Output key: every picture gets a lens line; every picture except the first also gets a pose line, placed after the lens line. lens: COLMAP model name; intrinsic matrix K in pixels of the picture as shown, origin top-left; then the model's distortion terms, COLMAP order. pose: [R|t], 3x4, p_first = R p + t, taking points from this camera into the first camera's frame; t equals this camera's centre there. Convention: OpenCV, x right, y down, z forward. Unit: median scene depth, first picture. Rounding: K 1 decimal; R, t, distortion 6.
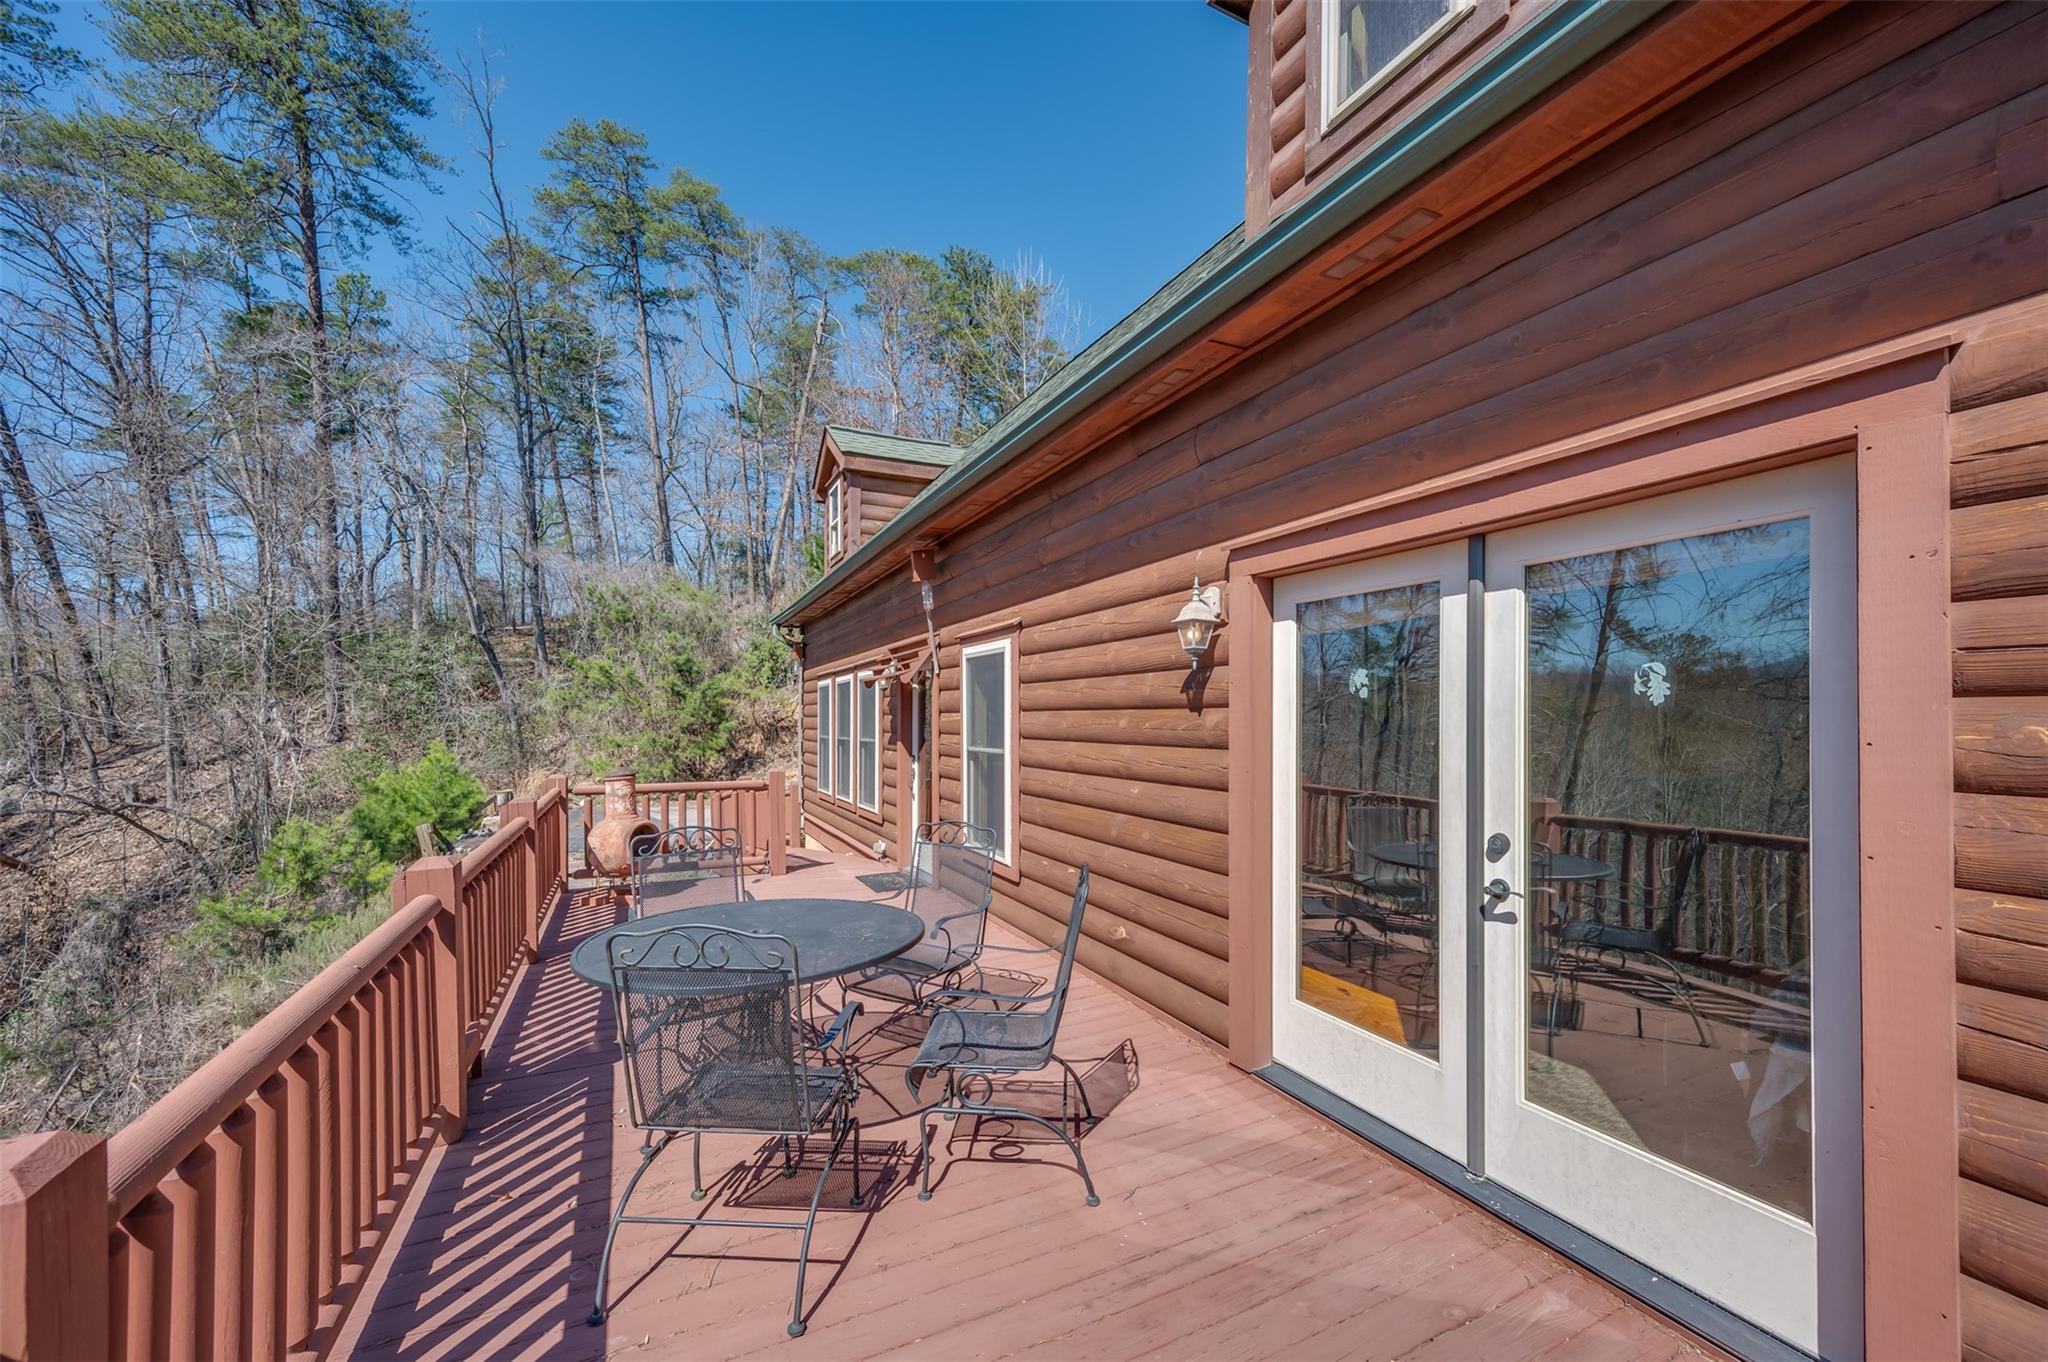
lens RADIAL K [[812.7, 0, 1027.0], [0, 812.7, 703.5], [0, 0, 1]] dist [-0.000715, -0.000278]
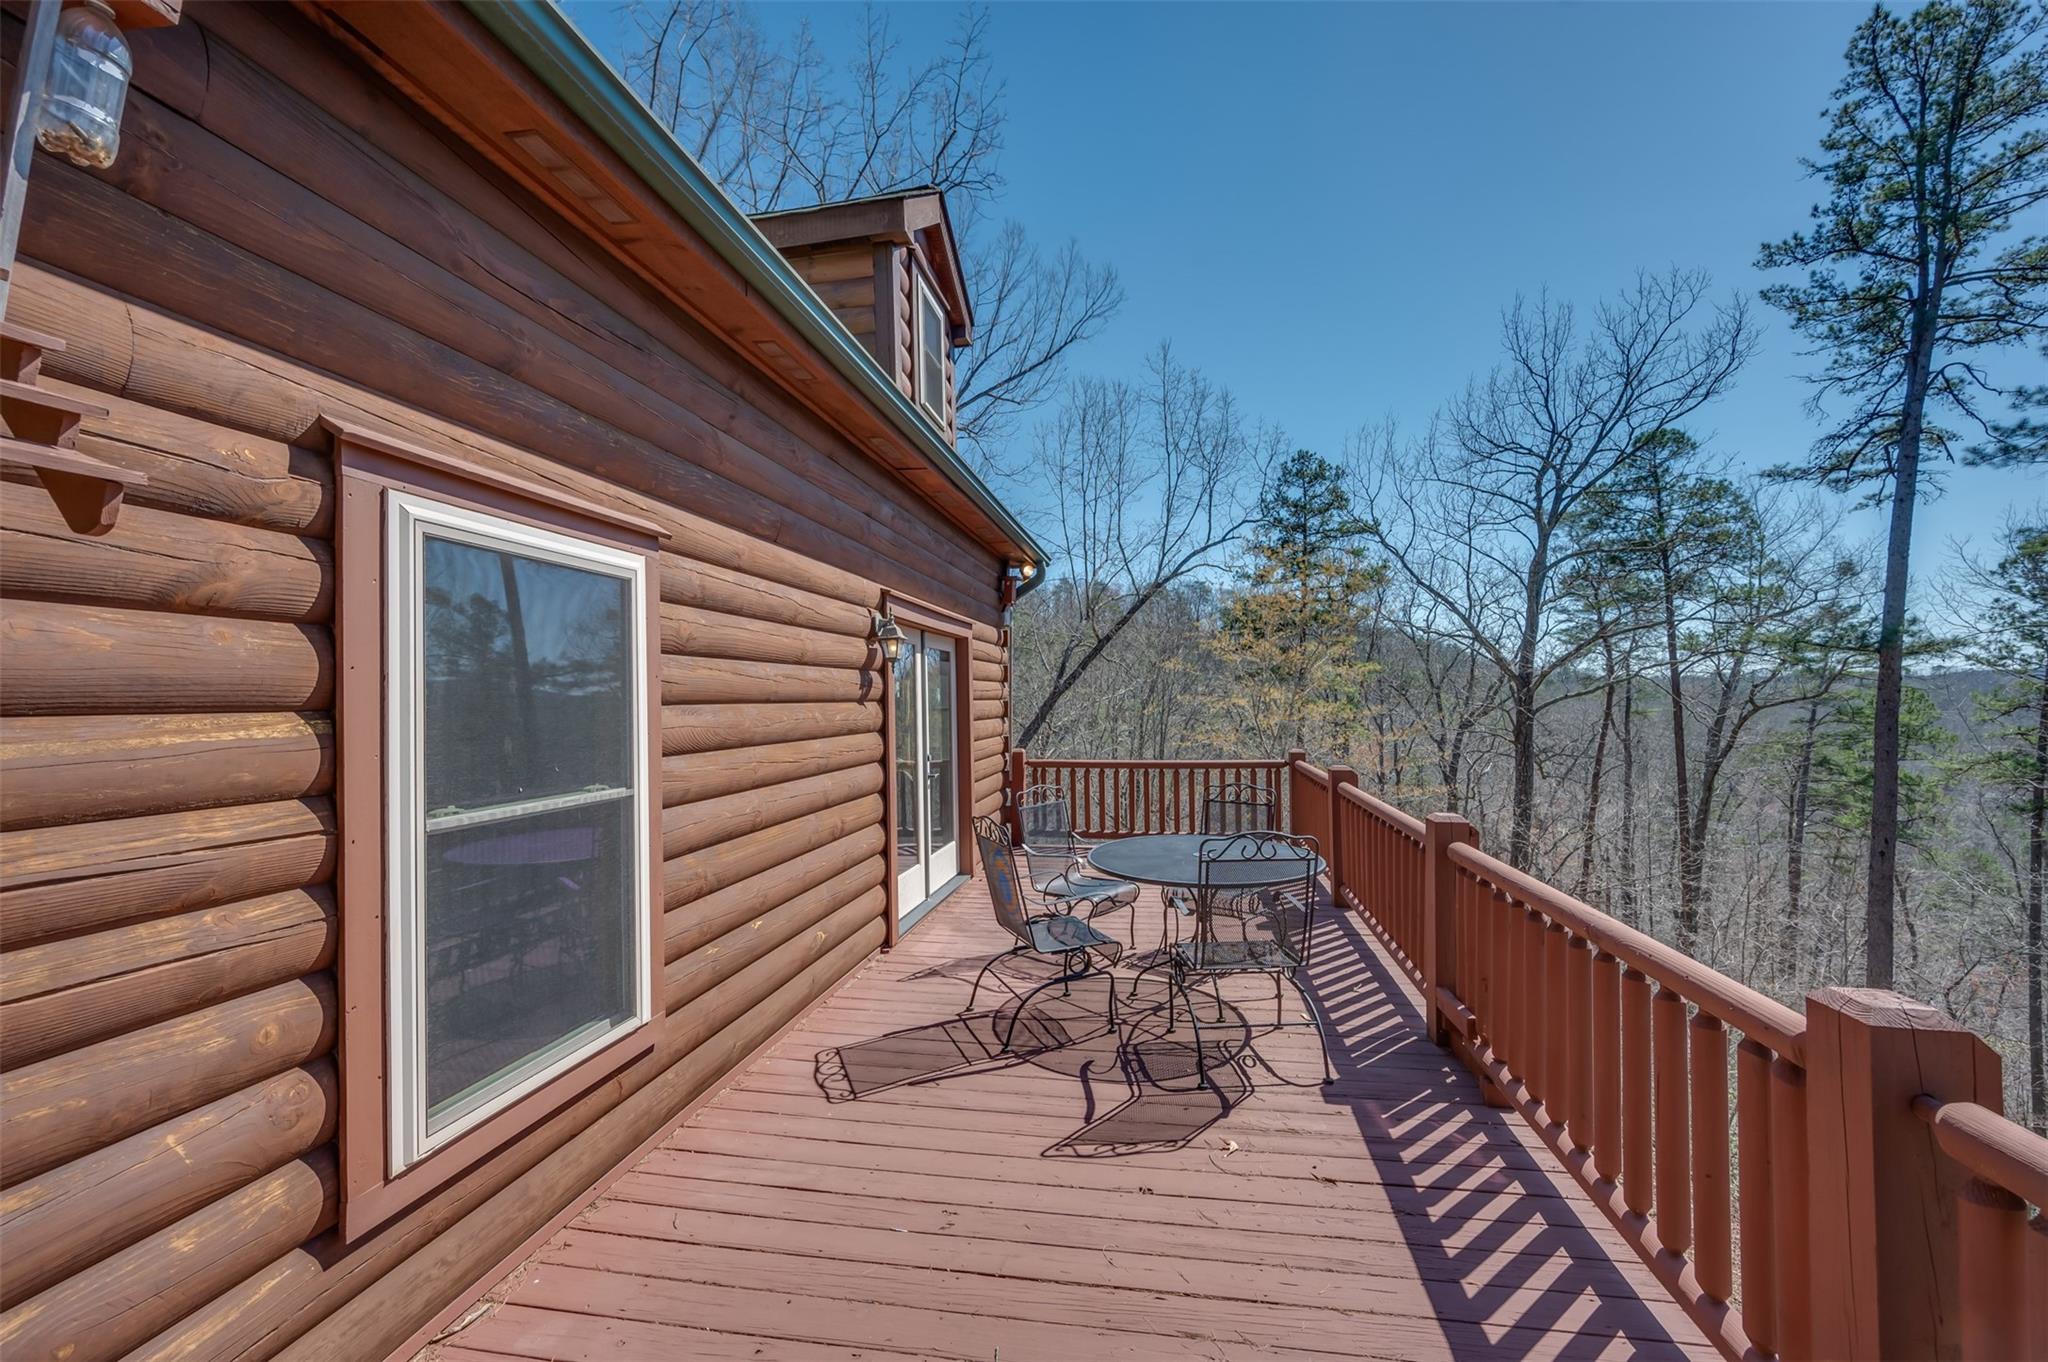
lens RADIAL K [[812.7, 0, 1027.0], [0, 812.7, 703.5], [0, 0, 1]] dist [-0.000715, -0.000278]
pose [[-0.808002, 0.009884, 0.589096, -0.544556], [0.006994, 0.999950, -0.007184, 0.015268], [-0.589138, -0.001685, -0.808031, 1.382277]]
